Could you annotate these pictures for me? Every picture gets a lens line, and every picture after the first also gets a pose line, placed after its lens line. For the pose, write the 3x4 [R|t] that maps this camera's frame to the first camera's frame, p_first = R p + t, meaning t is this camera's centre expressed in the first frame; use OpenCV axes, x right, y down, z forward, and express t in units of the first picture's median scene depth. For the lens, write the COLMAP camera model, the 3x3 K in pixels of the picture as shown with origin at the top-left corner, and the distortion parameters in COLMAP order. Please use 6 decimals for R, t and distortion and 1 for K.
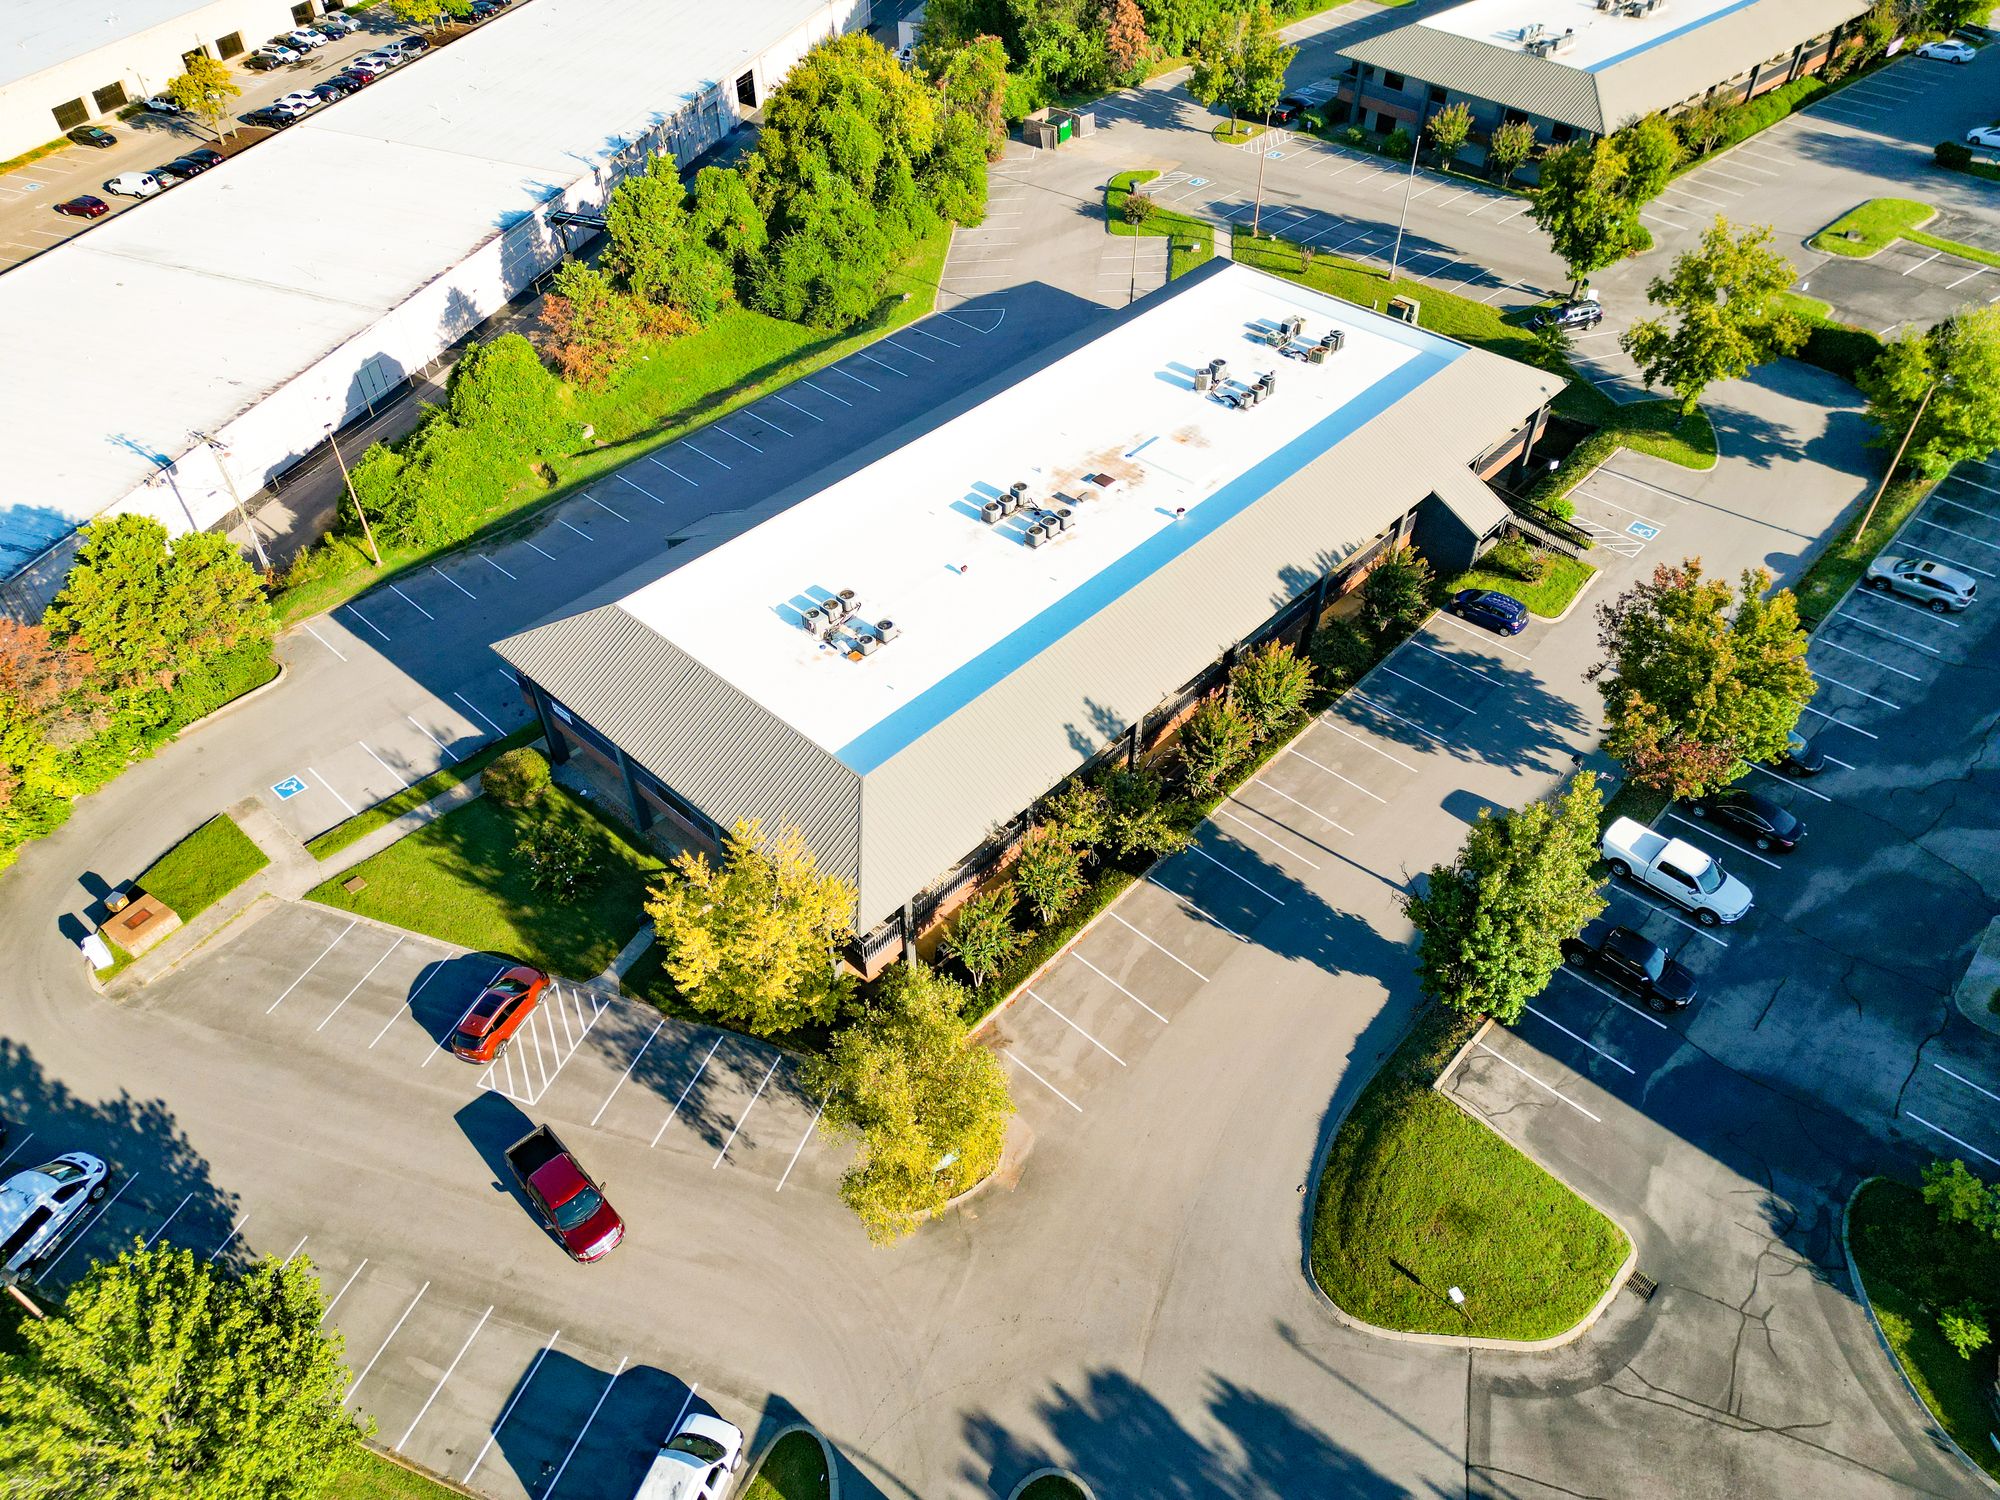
lens RADIAL K [[1402.6, 0, 996.5], [0, 1402.6, 756.3], [0, 0, 1]] dist [0.063751, -0.043867]
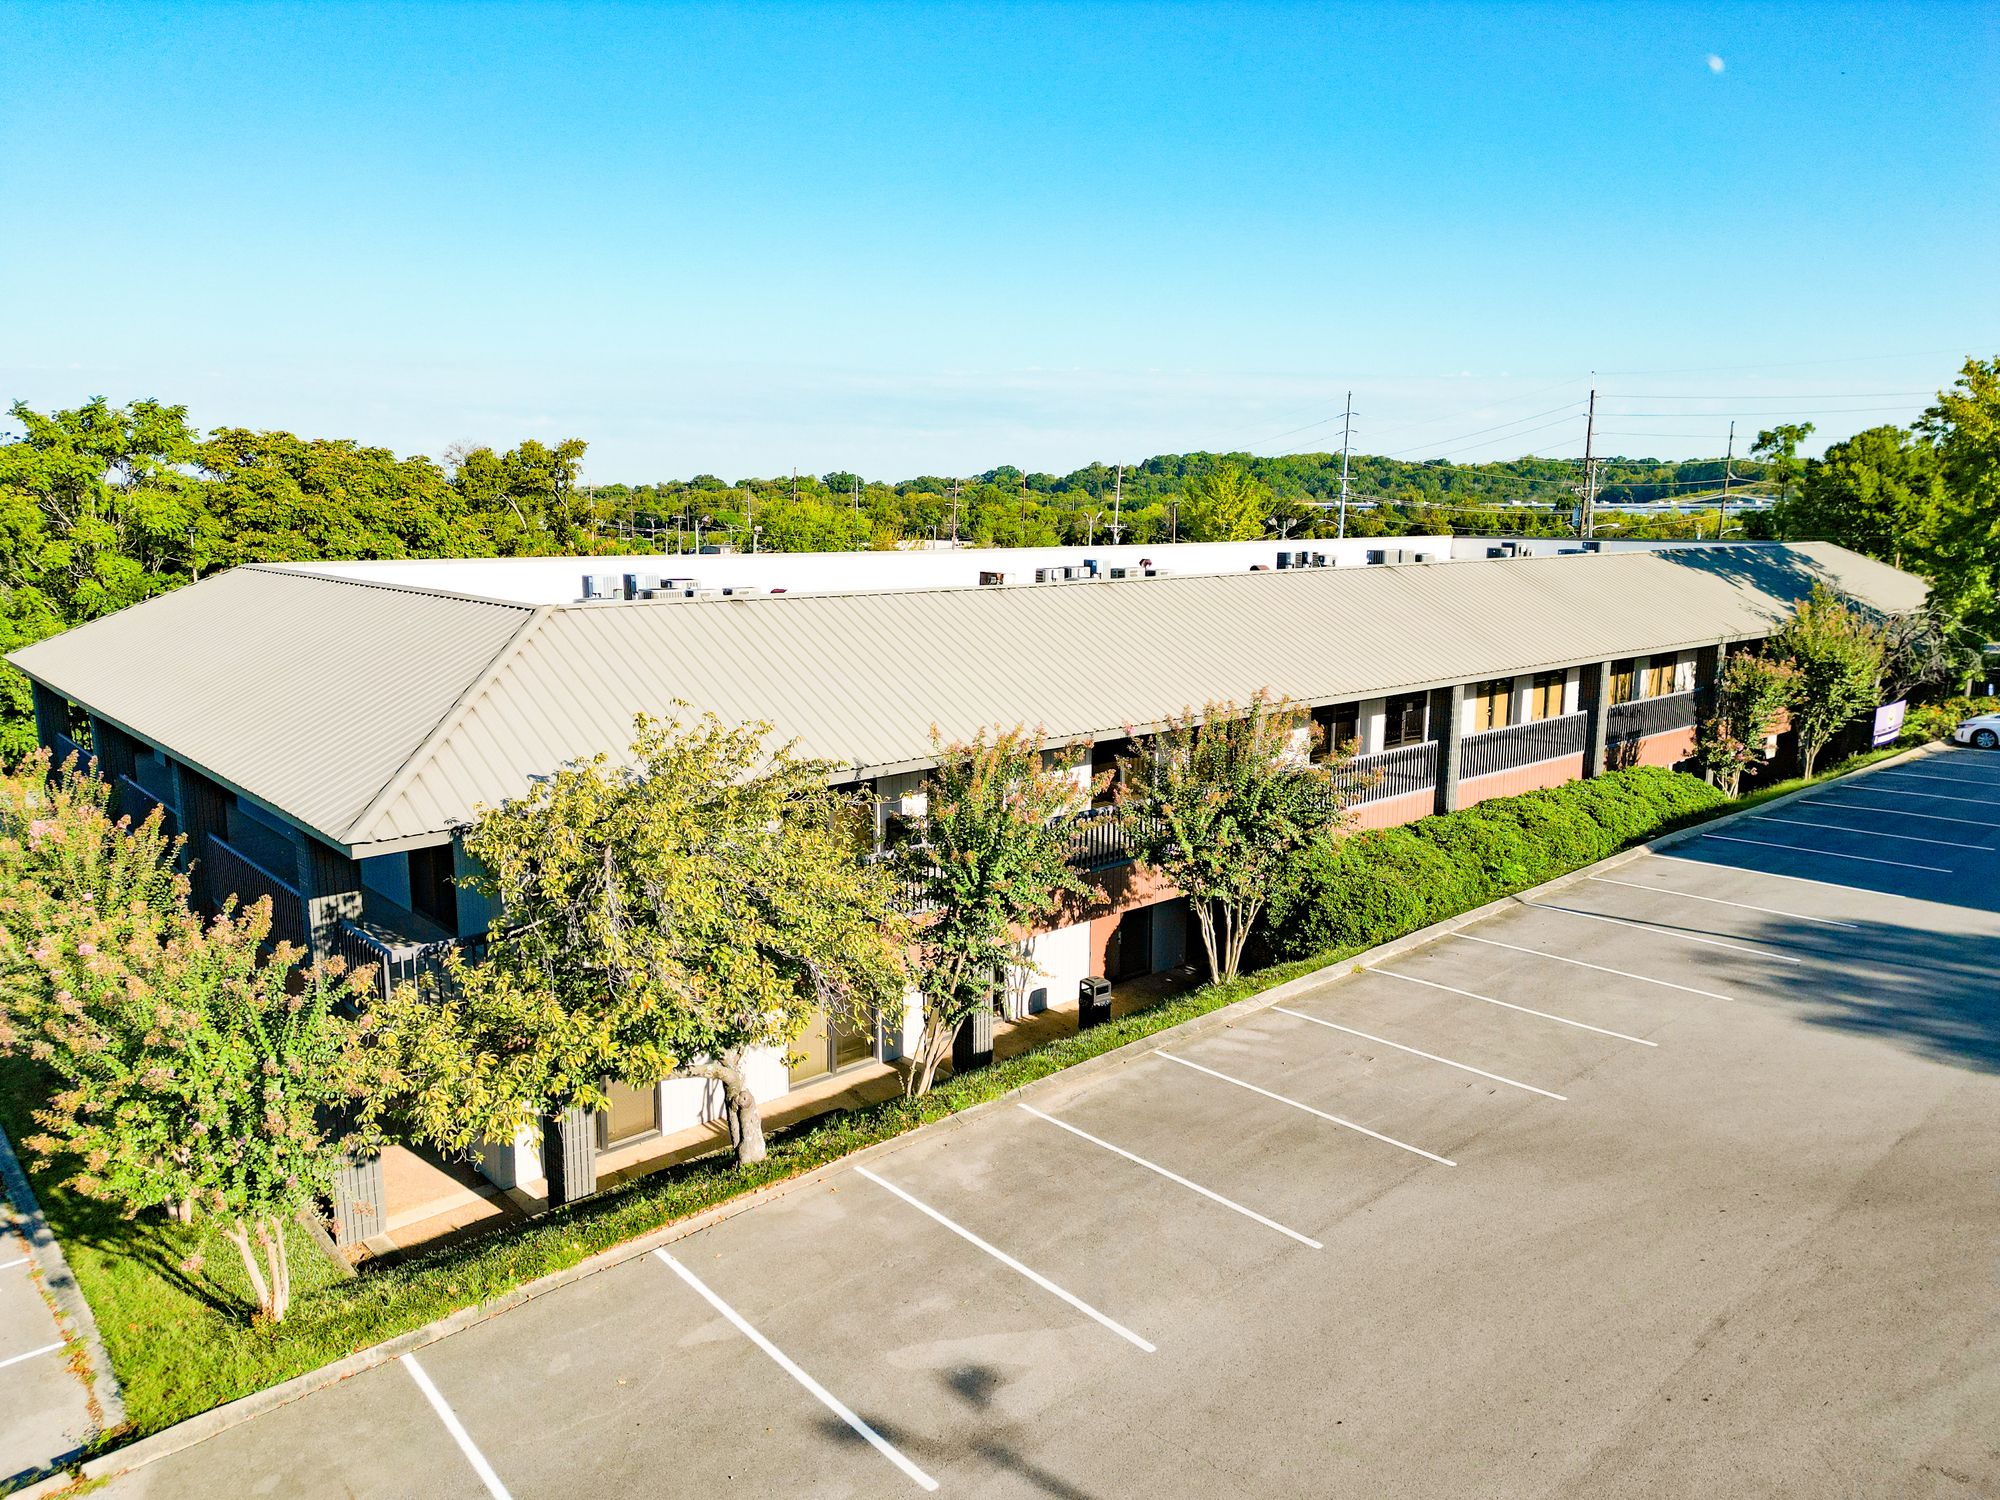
lens RADIAL K [[1402.6, 0, 994.2], [0, 1402.6, 714.9], [0, 0, 1]] dist [0.063751, -0.043867]
pose [[0.999978, 0.006247, -0.002348, 0.651783], [-0.006460, 0.817890, -0.575339, -0.470075], [-0.001674, 0.575341, 0.817912, 1.136949]]
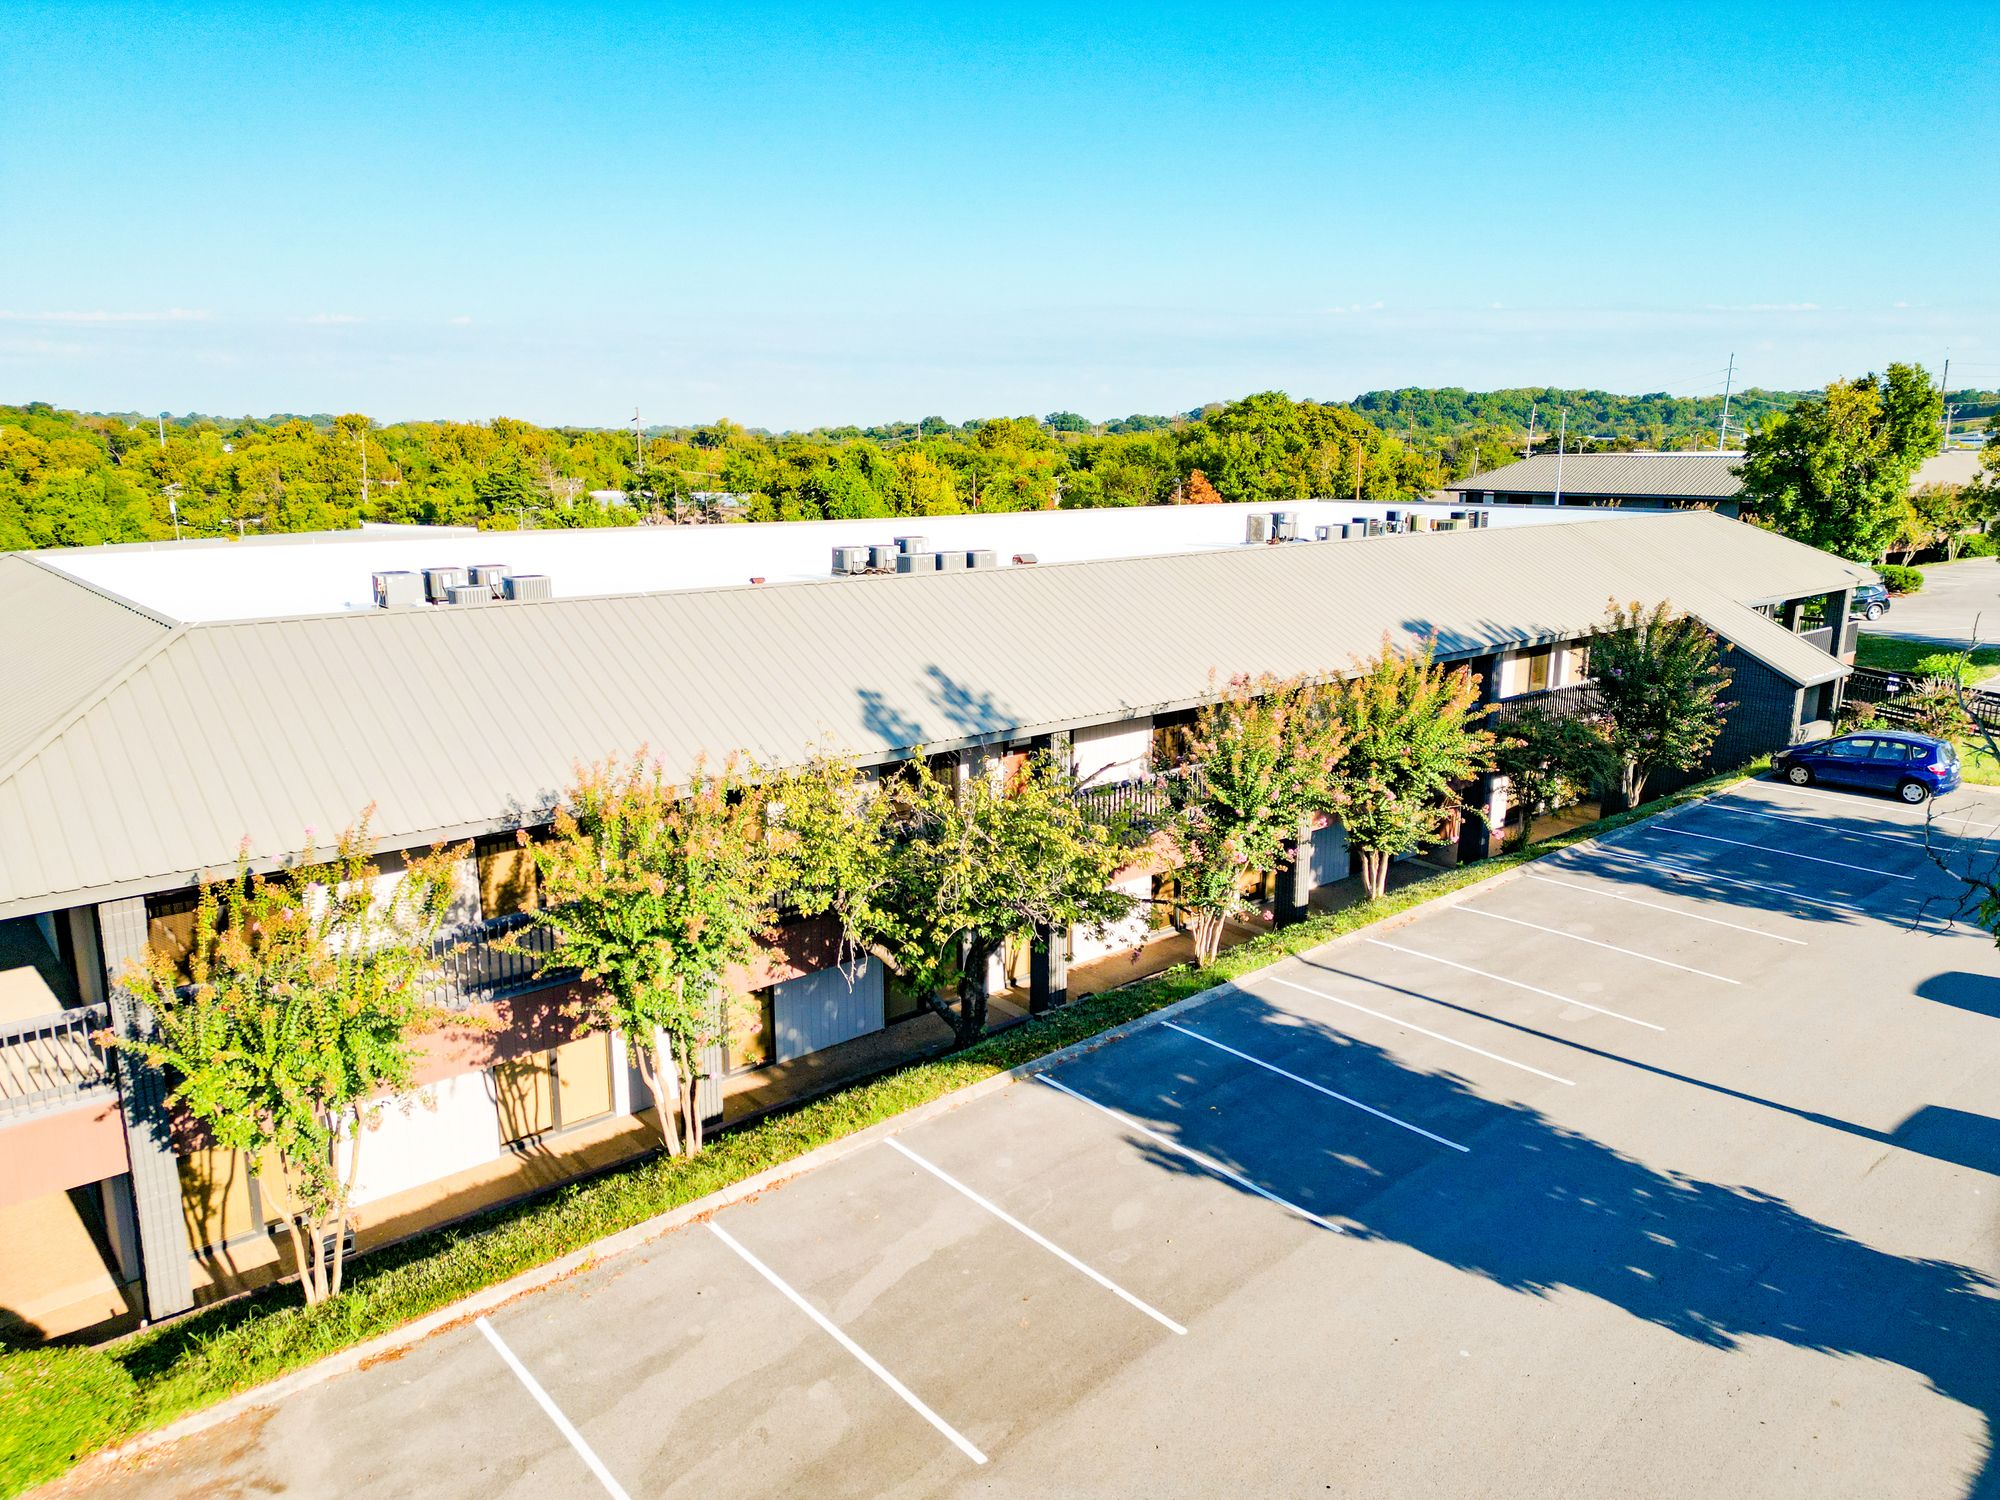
lens RADIAL K [[1402.6, 0, 993.2], [0, 1402.6, 728.3], [0, 0, 1]] dist [0.063751, -0.043867]
pose [[0.993573, 0.024654, -0.110478, 0.097328], [-0.079682, 0.845547, -0.527922, 0.144885], [0.080399, 0.533332, 0.842076, 0.507545]]
